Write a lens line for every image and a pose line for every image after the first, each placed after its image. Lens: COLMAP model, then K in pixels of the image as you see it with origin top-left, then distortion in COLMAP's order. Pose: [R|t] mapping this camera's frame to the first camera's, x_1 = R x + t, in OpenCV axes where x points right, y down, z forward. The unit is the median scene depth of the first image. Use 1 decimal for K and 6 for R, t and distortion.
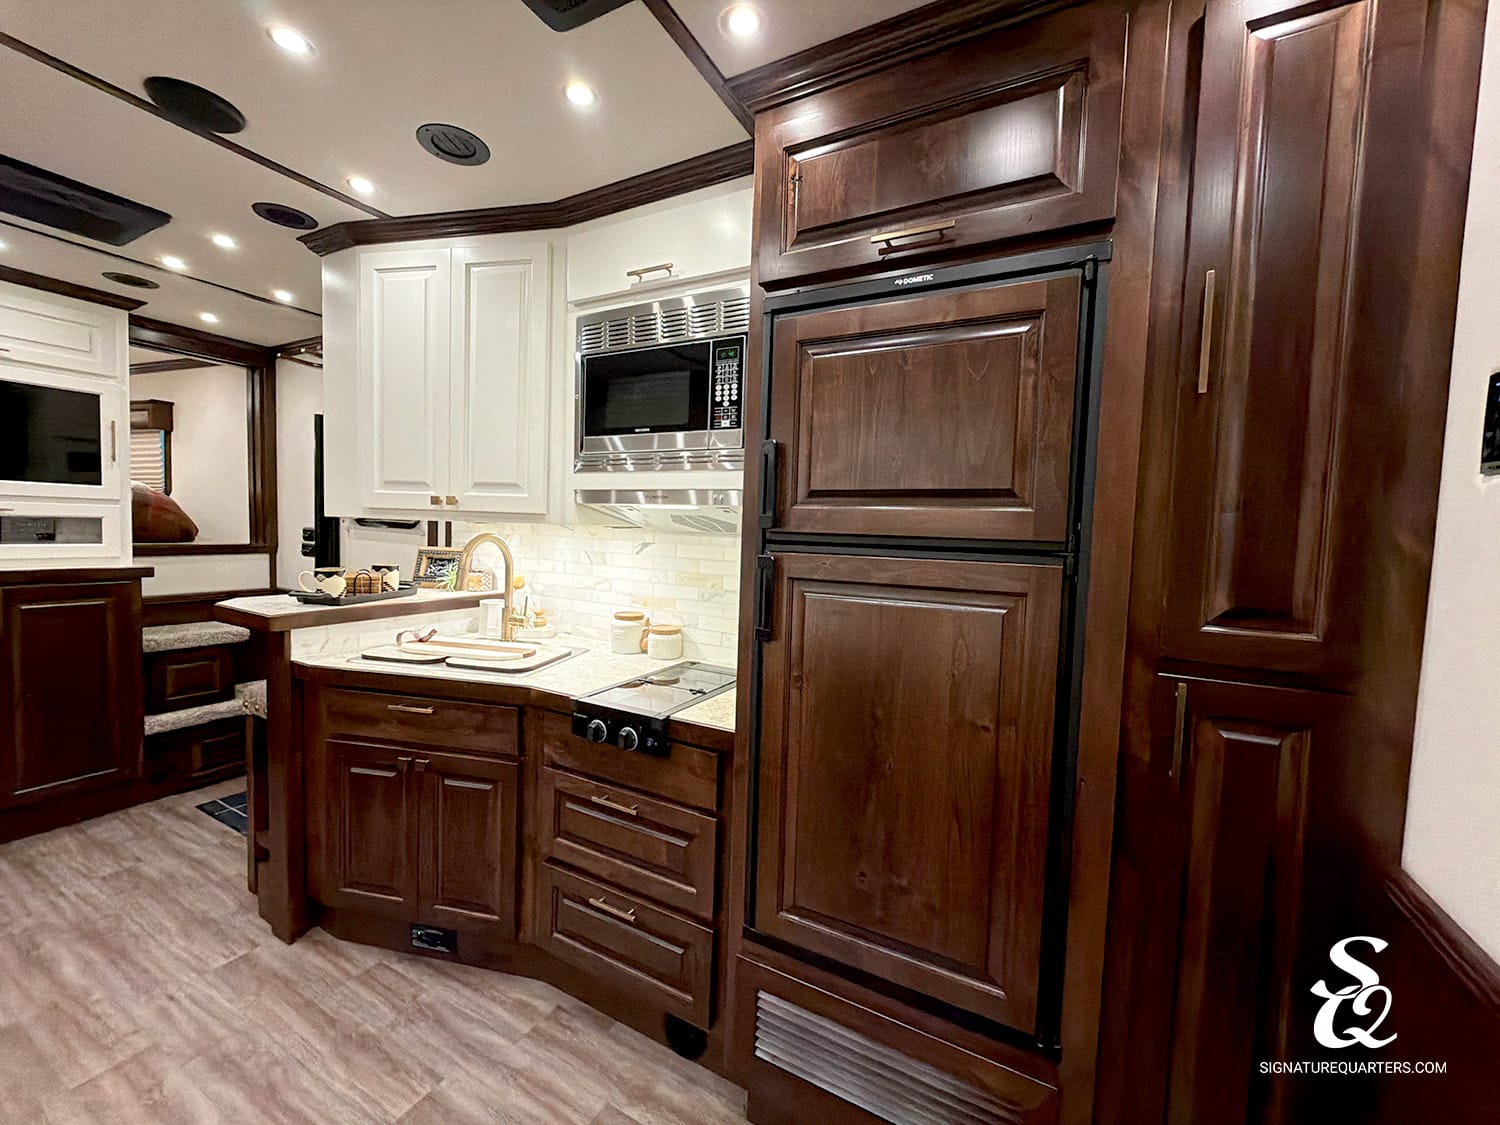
lens RADIAL K [[597.6, 0, 752.1], [0, 597.6, 562.2], [0, 0, 1]] dist [-0.003047, 0.000555]
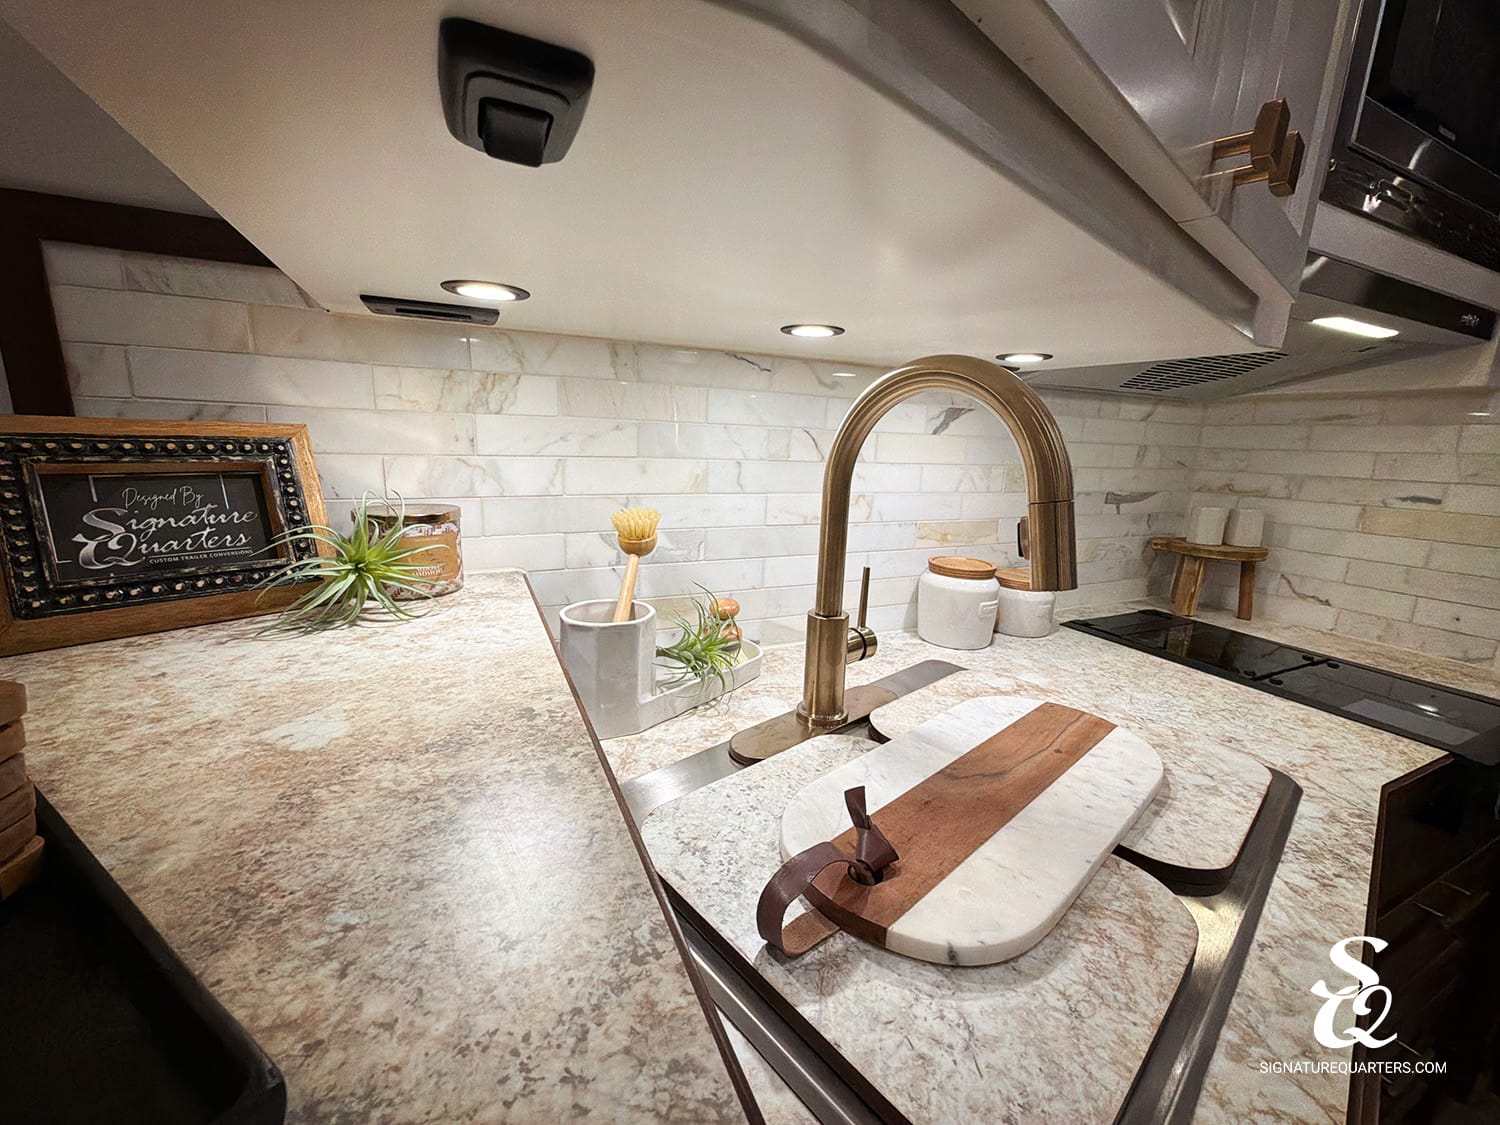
lens RADIAL K [[597.6, 0, 748.2], [0, 597.6, 561.4], [0, 0, 1]] dist [-0.003047, 0.000555]
pose [[0.592902, -0.181367, 0.784585, -0.792106], [0.031303, 0.978762, 0.202598, -0.018126], [-0.804666, -0.095561, 0.585987, 1.010177]]
